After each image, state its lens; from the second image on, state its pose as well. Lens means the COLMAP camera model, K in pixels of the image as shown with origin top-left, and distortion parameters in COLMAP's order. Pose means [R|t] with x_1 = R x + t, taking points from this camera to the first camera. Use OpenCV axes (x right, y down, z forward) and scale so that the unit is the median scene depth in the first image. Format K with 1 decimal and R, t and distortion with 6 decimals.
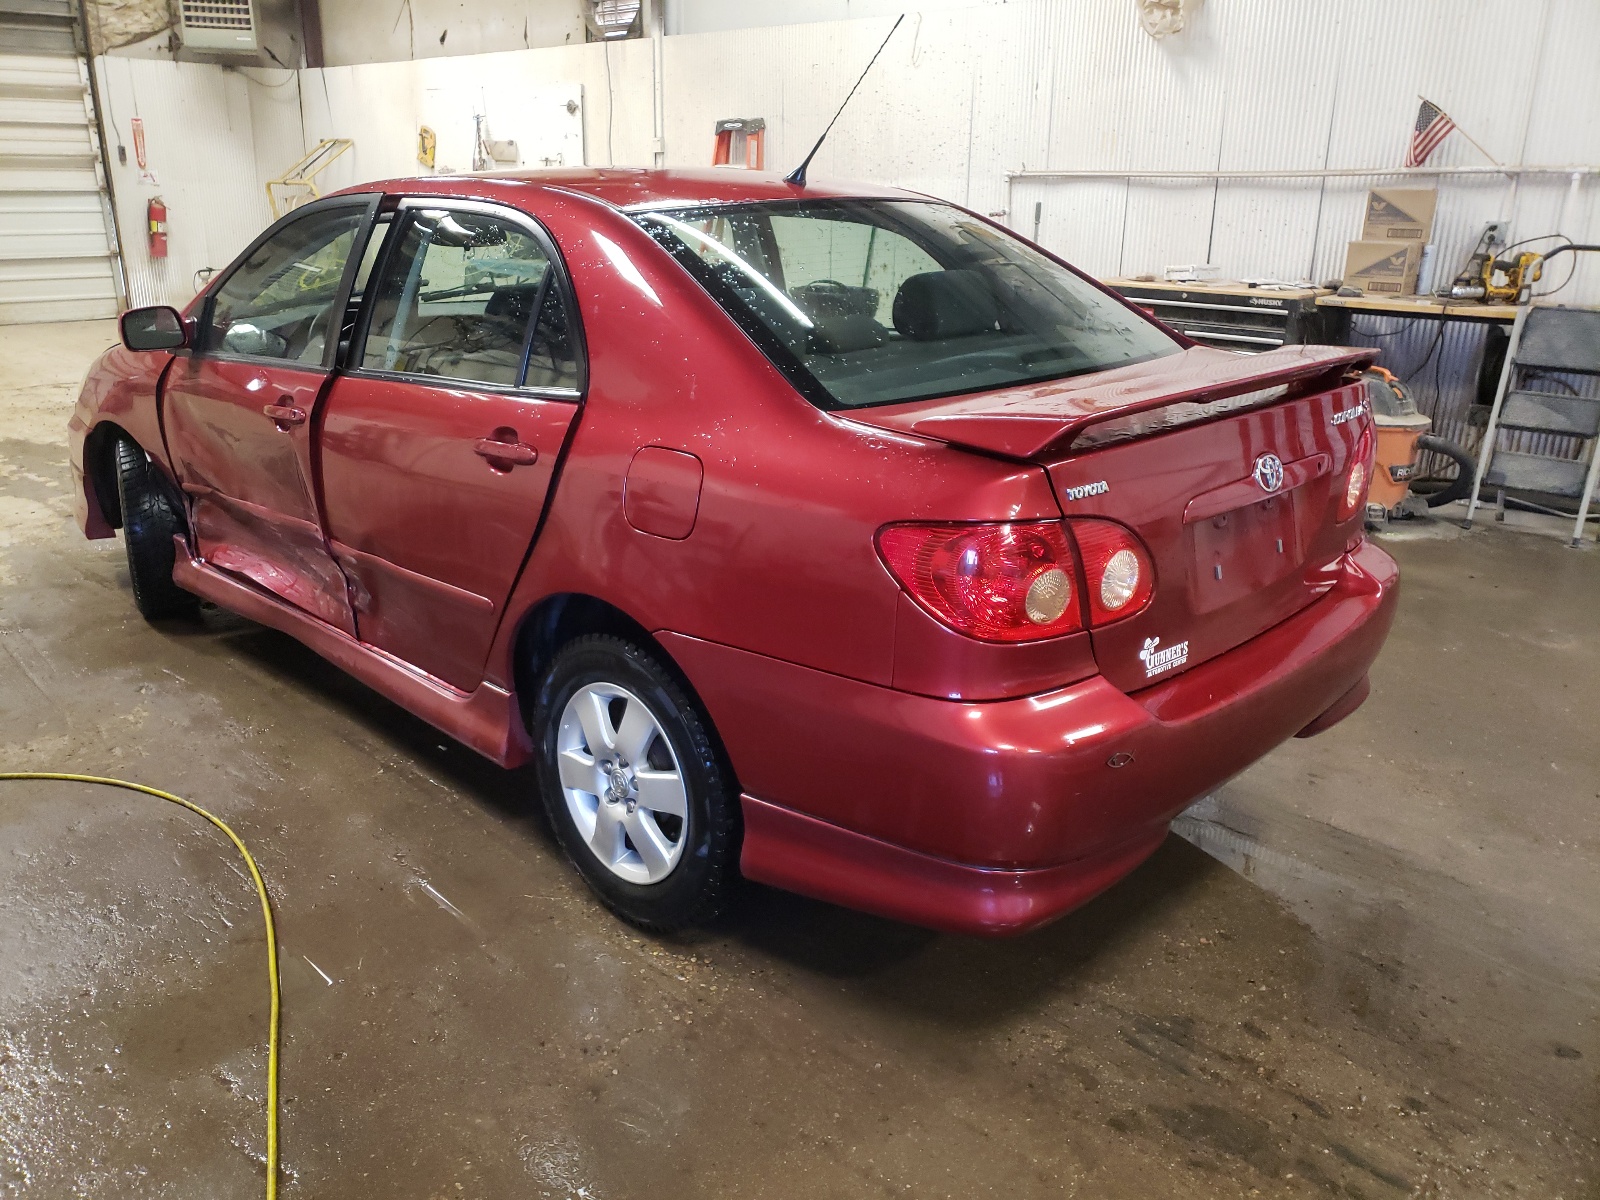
lens RADIAL K [[1233.0, 0, 812.6], [0, 1233.0, 602.7], [0, 0, 1]] dist [0.028877, -0.007741]
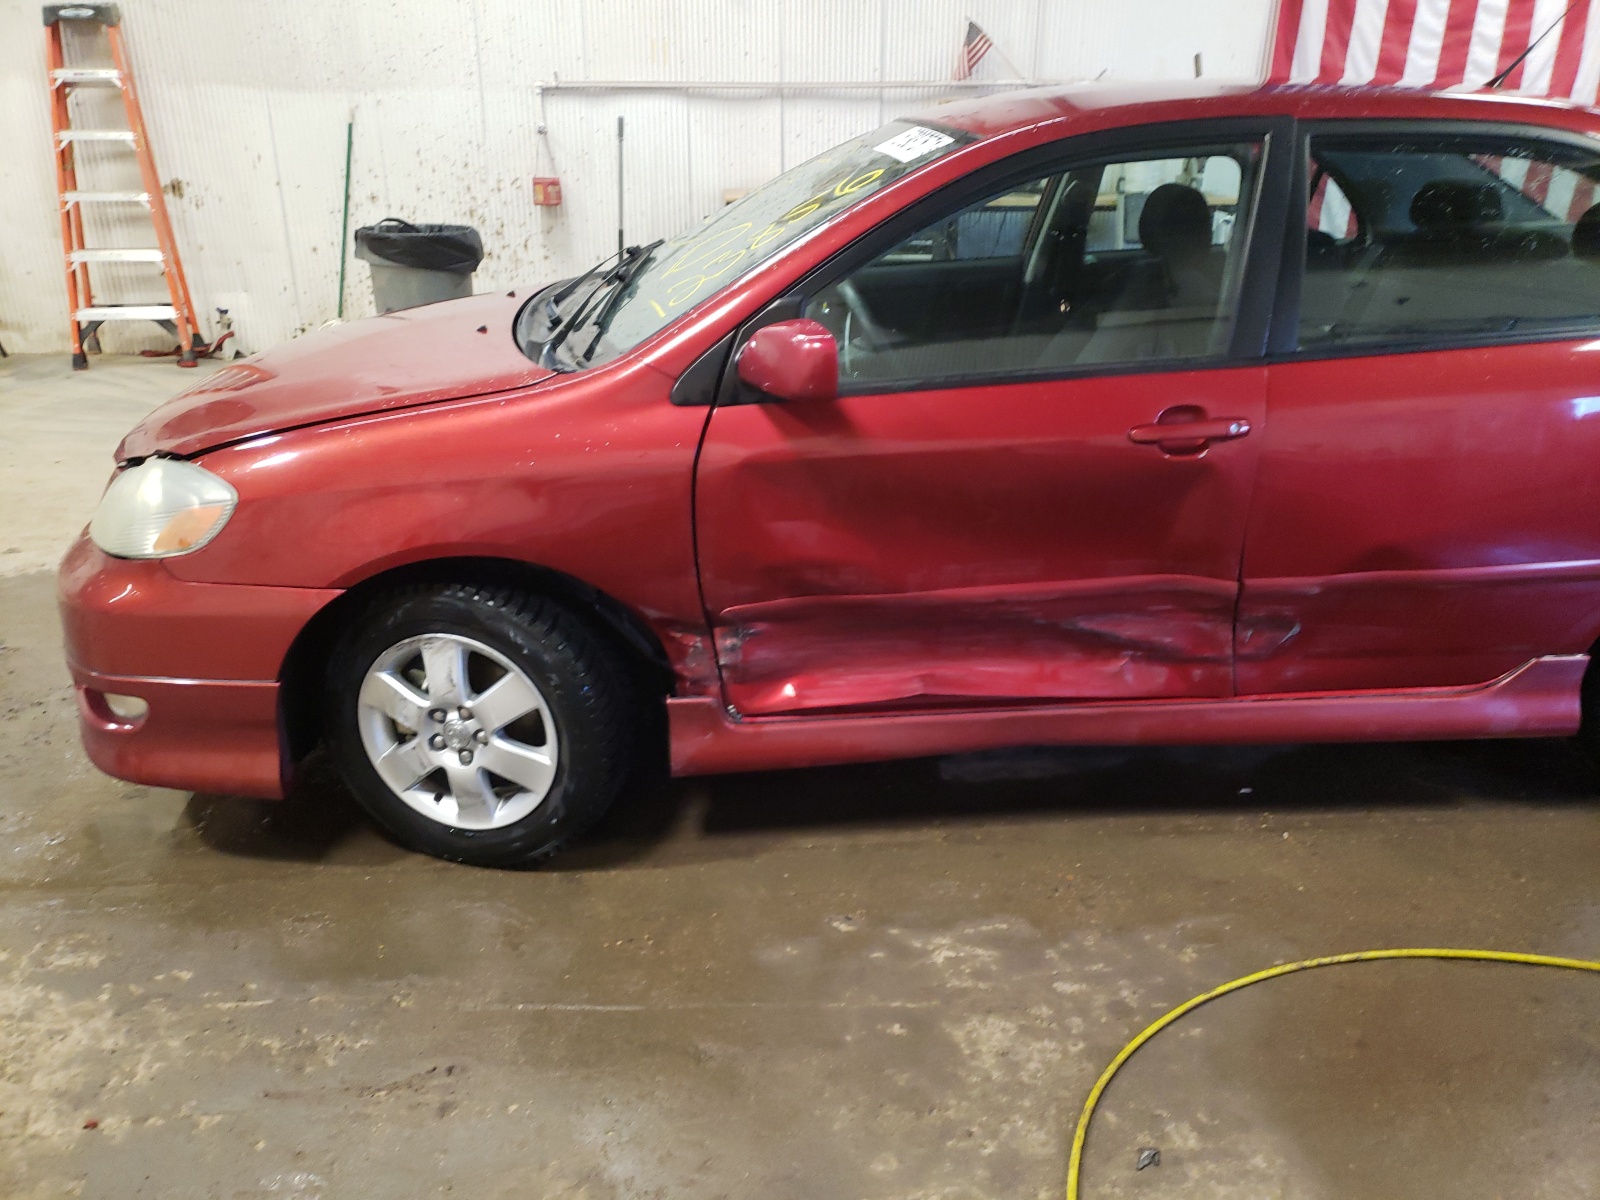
lens RADIAL K [[1233.0, 0, 812.6], [0, 1233.0, 602.7], [0, 0, 1]] dist [0.028877, -0.007741]
pose [[0.662142, -0.292326, 0.690010, -0.537091], [0.247897, 0.954381, 0.166442, -0.112596], [-0.707188, 0.060843, 0.704403, 0.316496]]
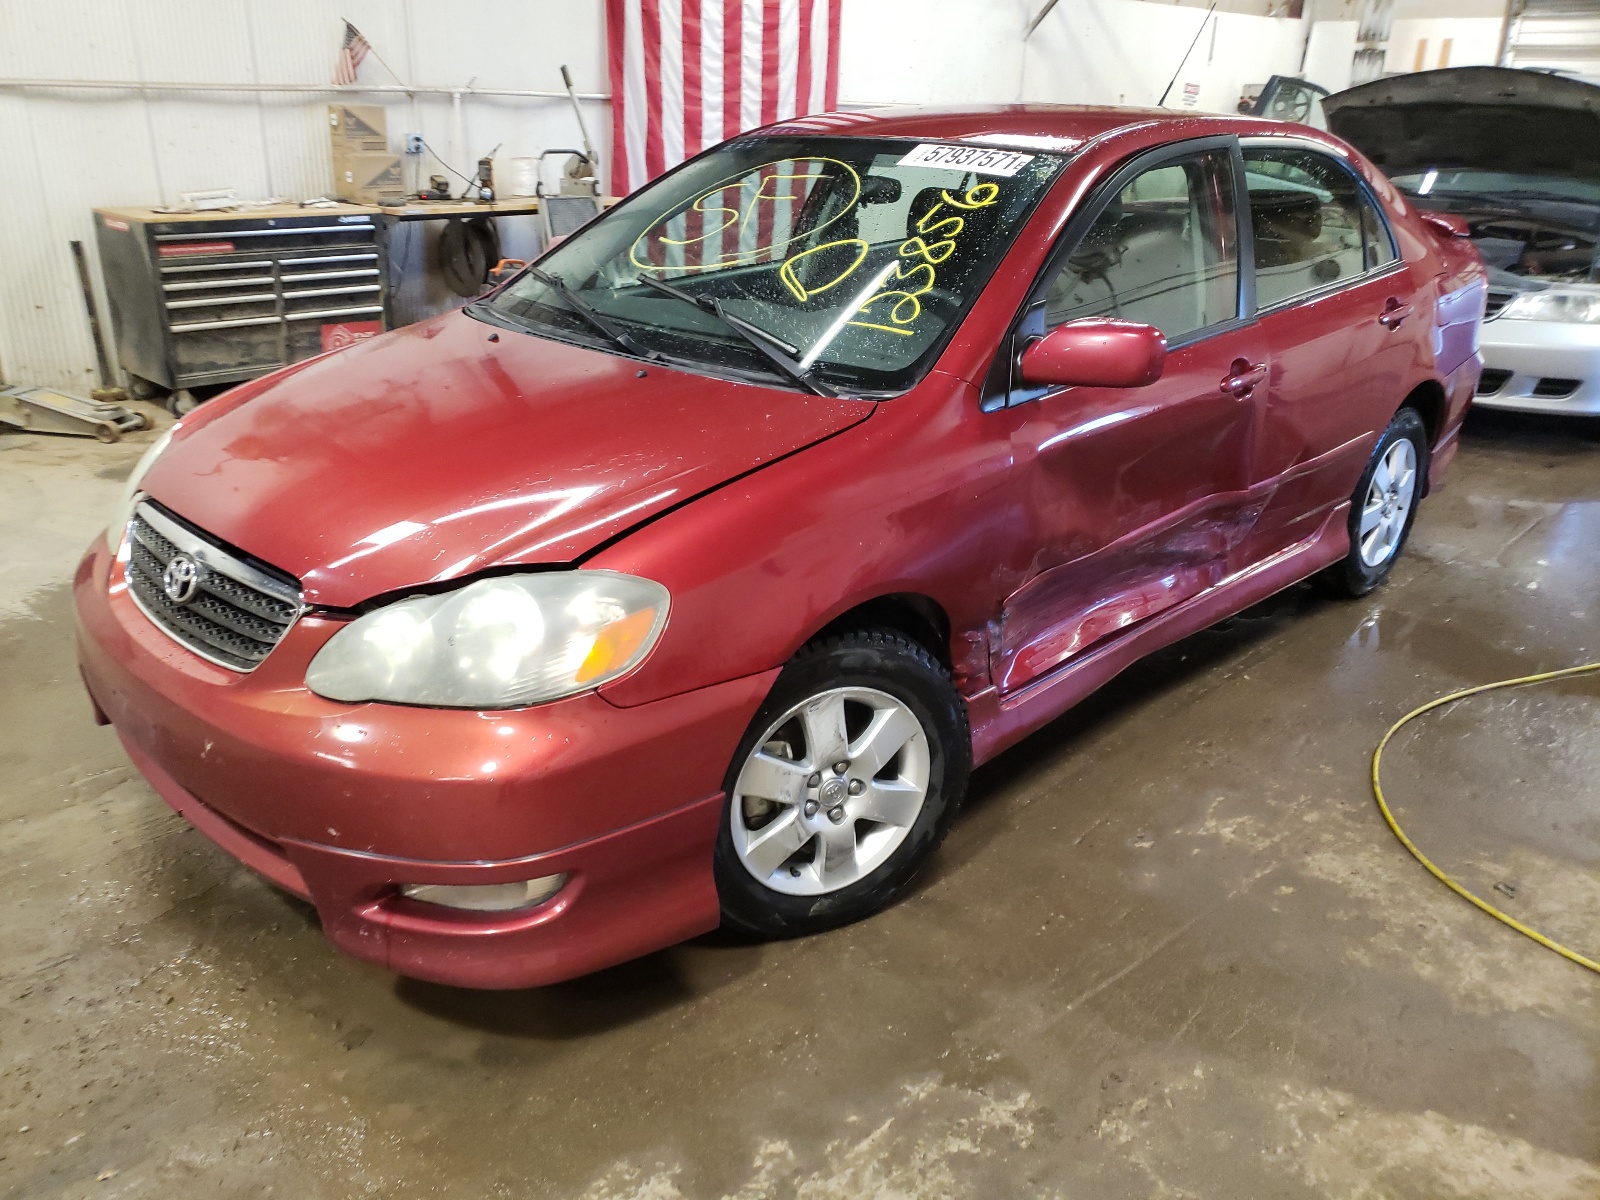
lens RADIAL K [[1239.7, 0, 754.3], [0, 1239.7, 564.0], [0, 0, 1]] dist [0.040274, 0.000559]
pose [[0.040787, -0.358035, 0.932817, -0.671237], [0.313049, 0.891167, 0.328361, -0.221364], [-0.948861, 0.278625, 0.148431, 0.607425]]
